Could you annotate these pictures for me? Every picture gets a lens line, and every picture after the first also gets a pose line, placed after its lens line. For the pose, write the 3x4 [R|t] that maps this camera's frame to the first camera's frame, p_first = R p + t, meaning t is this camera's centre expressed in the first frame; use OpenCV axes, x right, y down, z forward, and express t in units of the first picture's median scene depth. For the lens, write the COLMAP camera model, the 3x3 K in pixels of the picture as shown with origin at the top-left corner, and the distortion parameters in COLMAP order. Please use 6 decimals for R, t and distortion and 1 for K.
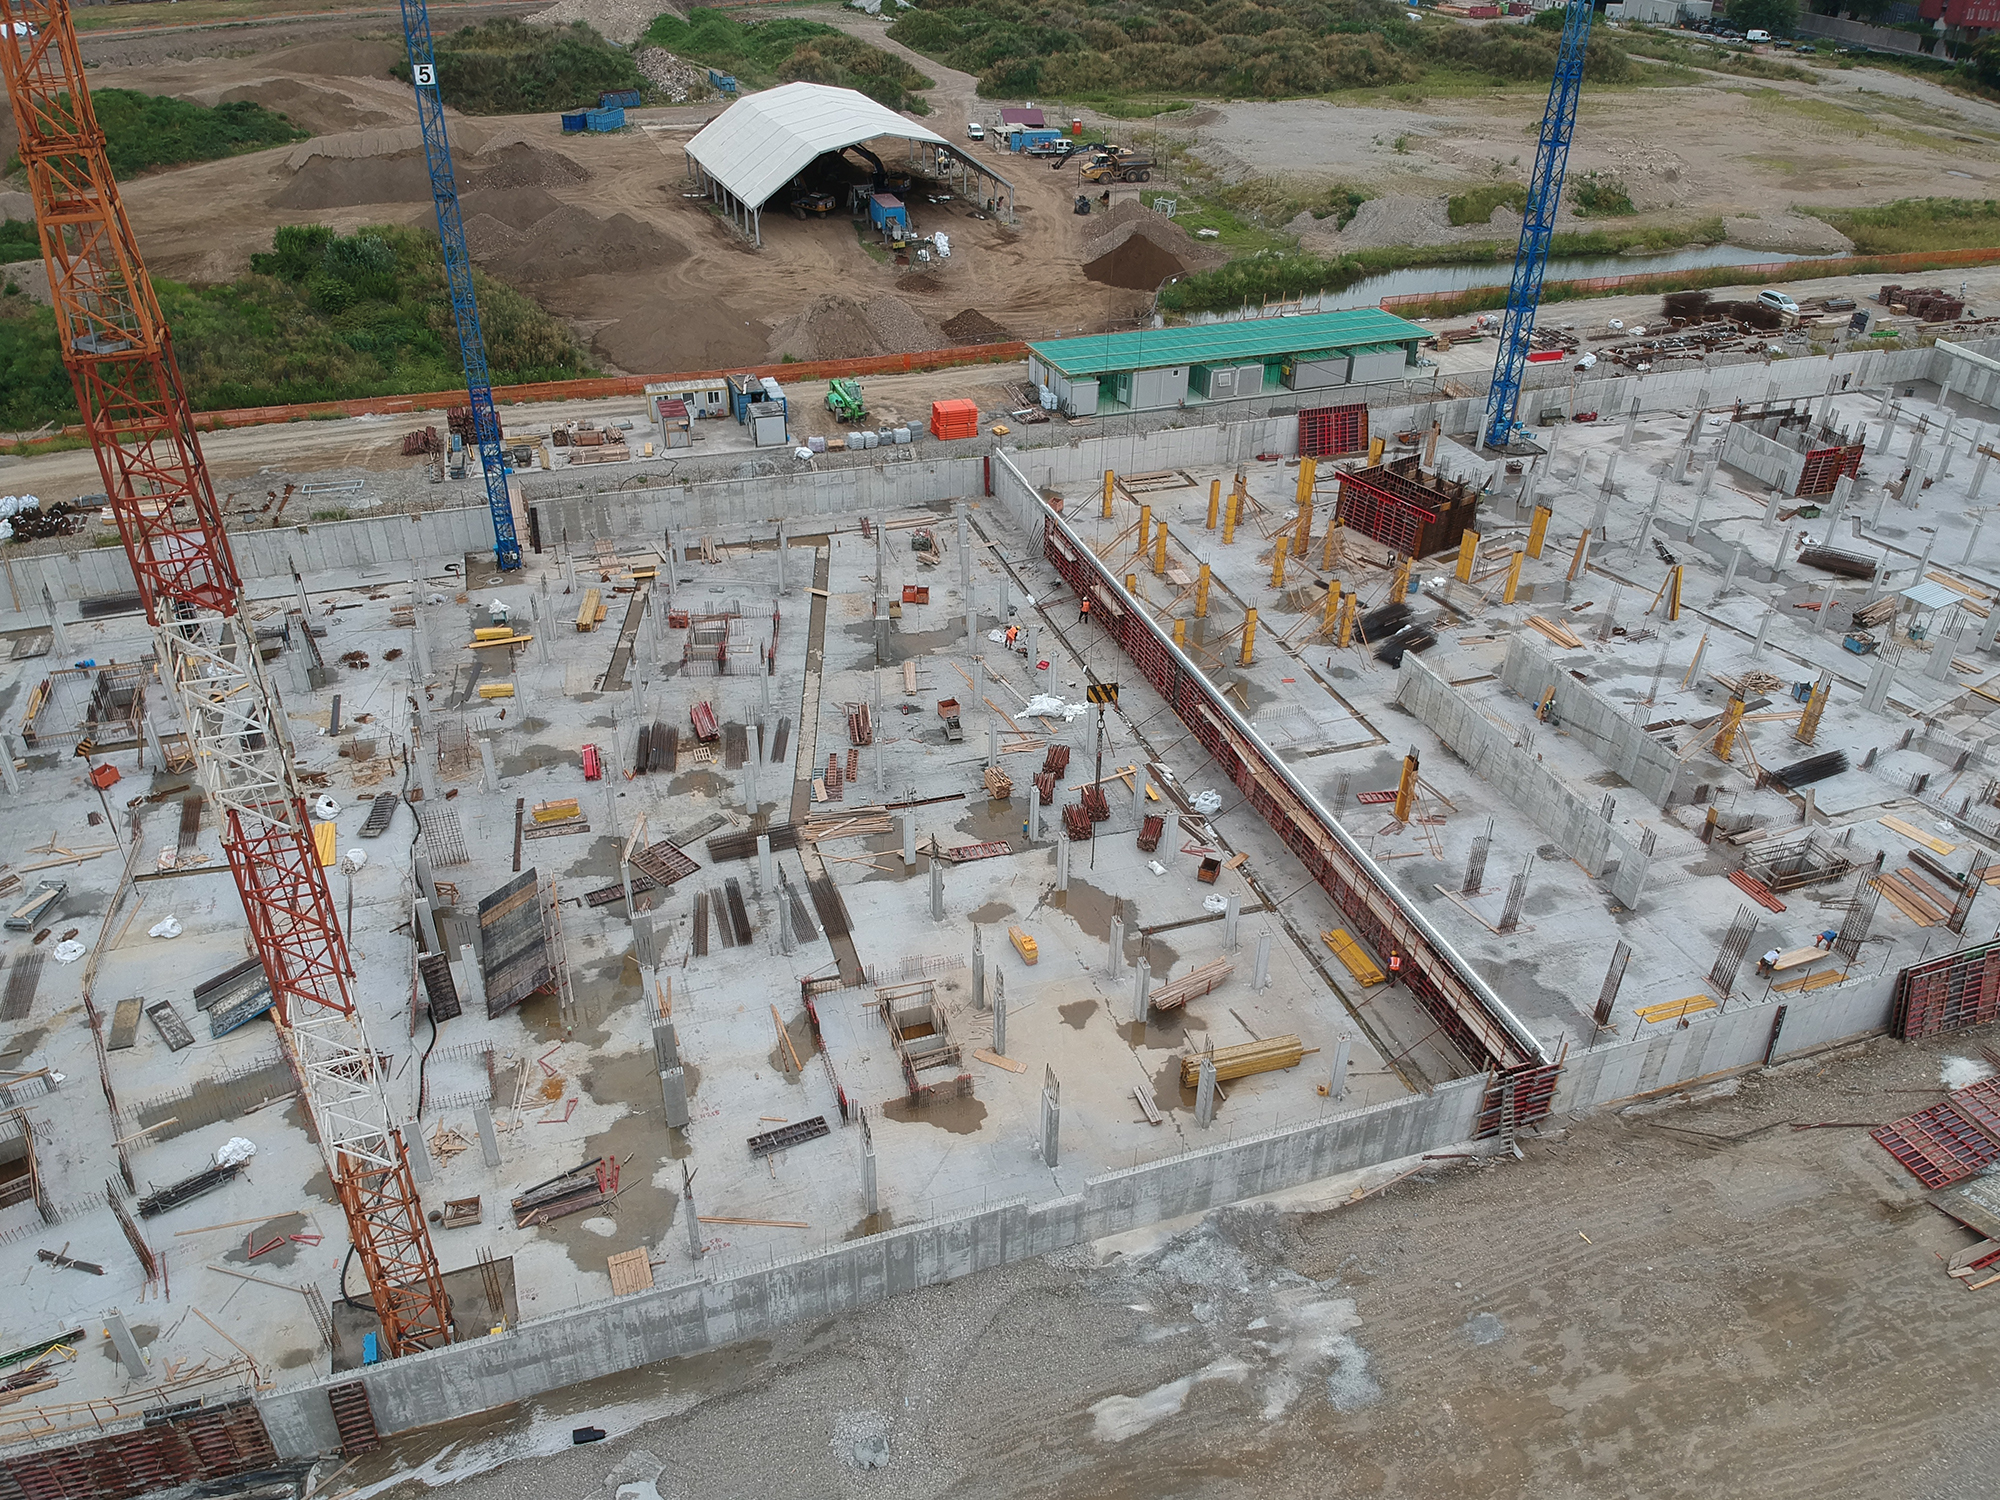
lens RADIAL K [[1474.6, 0, 996.9], [0, 1474.6, 744.1], [0, 0, 1]] dist [0.073025, -0.140790]
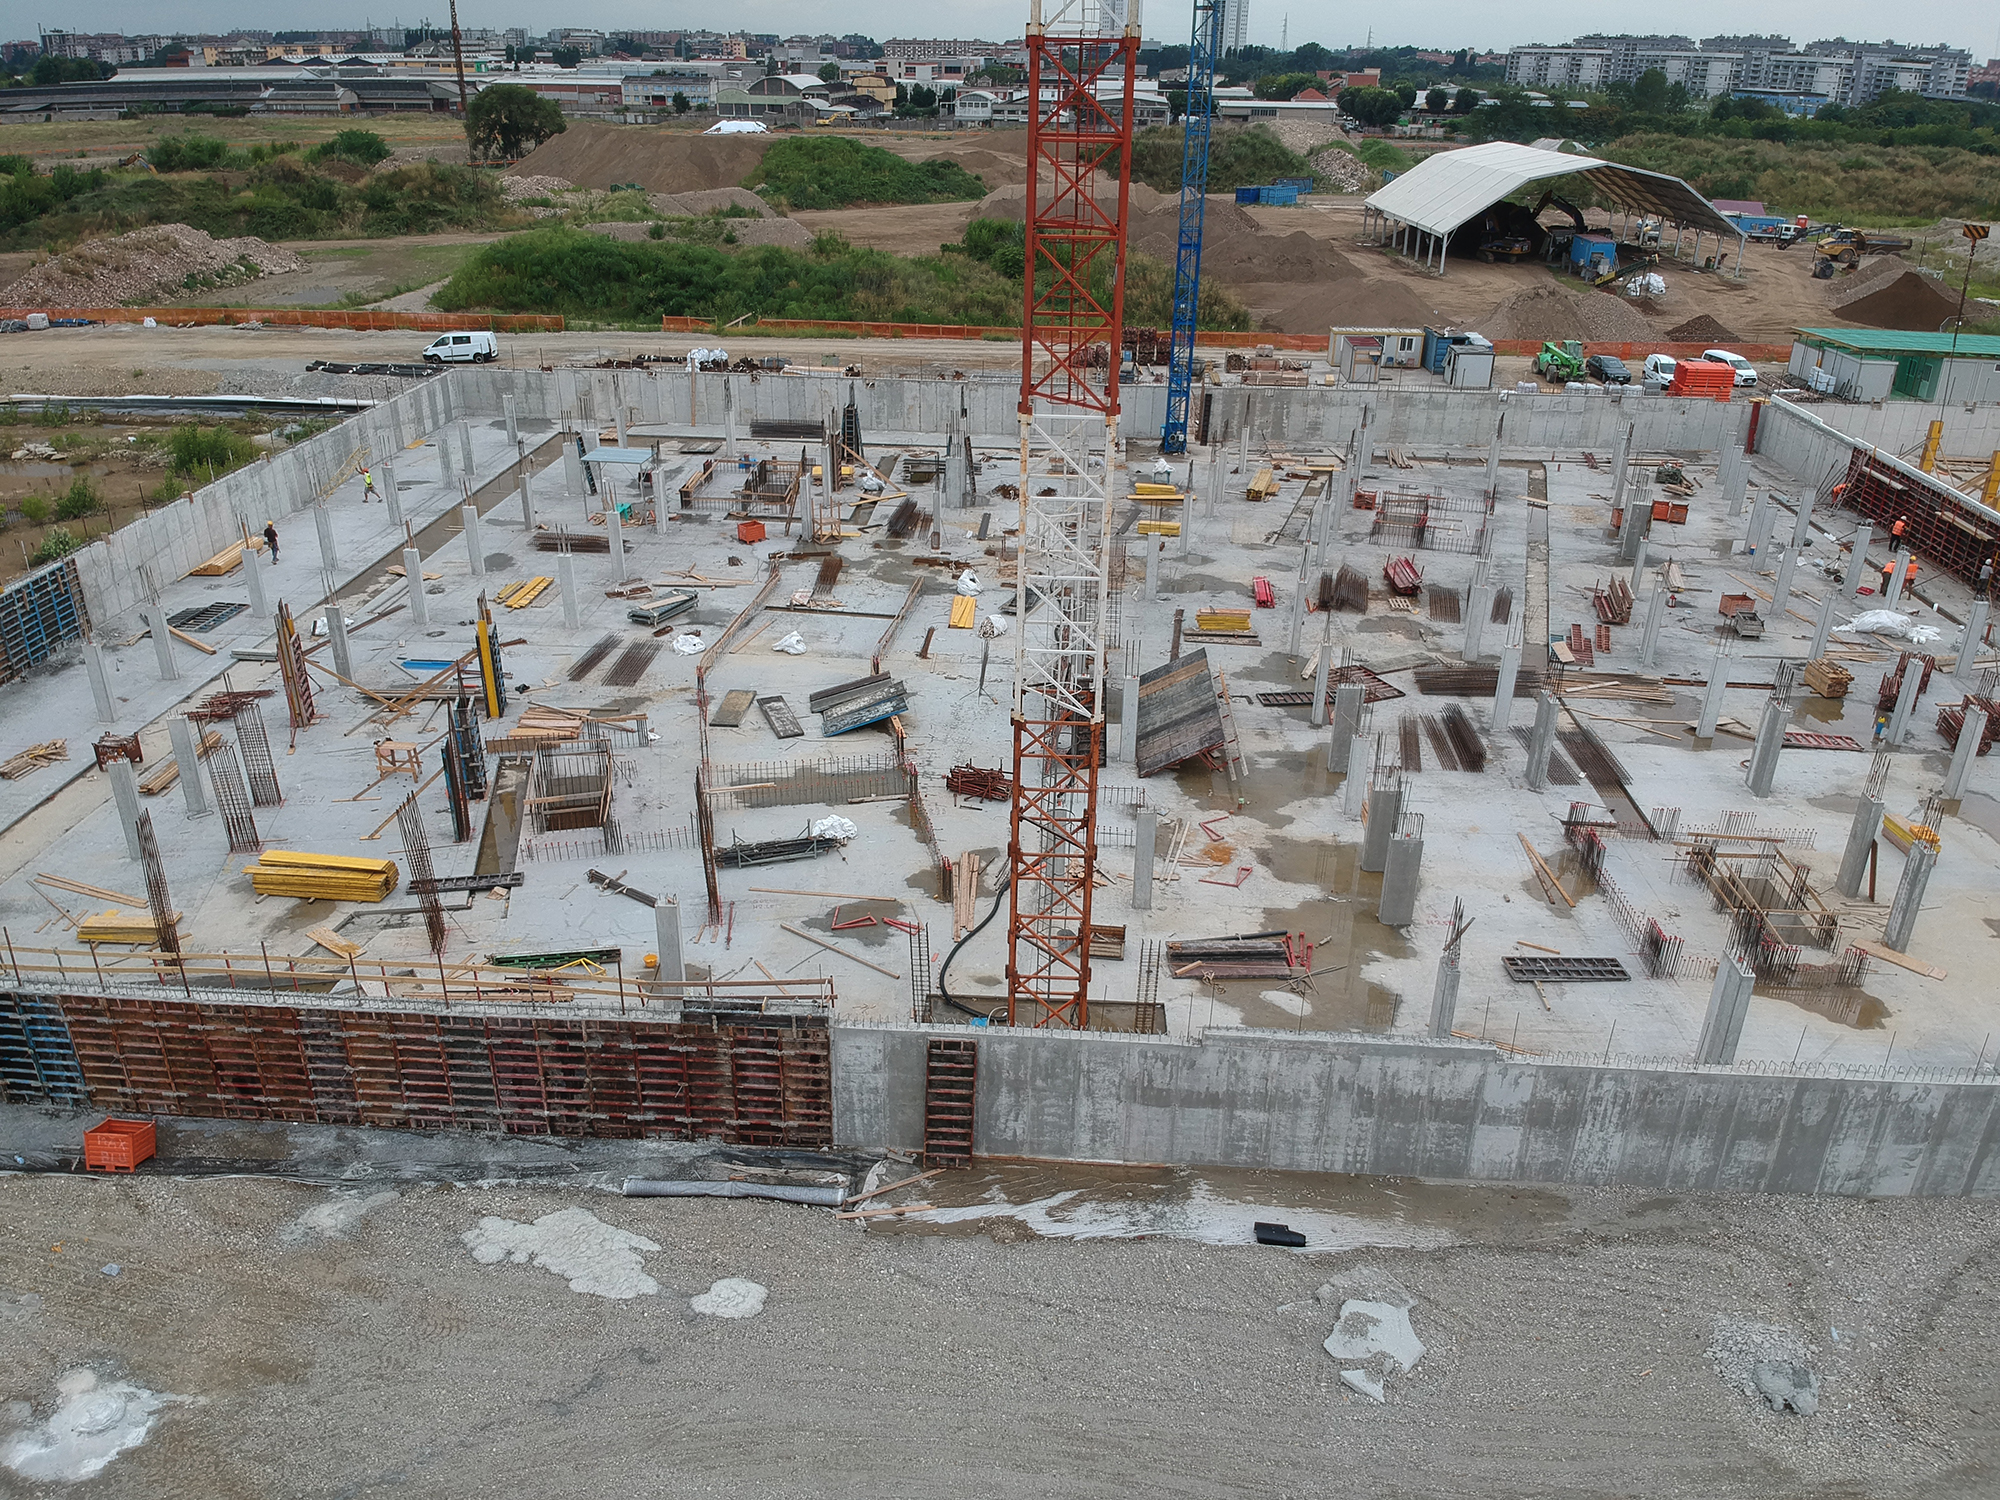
lens RADIAL K [[1474.6, 0, 996.9], [0, 1474.6, 744.1], [0, 0, 1]] dist [0.073025, -0.140790]
pose [[0.926541, 0.158602, -0.341125, -0.138205], [-0.200590, 0.975409, -0.091324, 0.232853], [0.318253, 0.153042, 0.935571, 0.231331]]
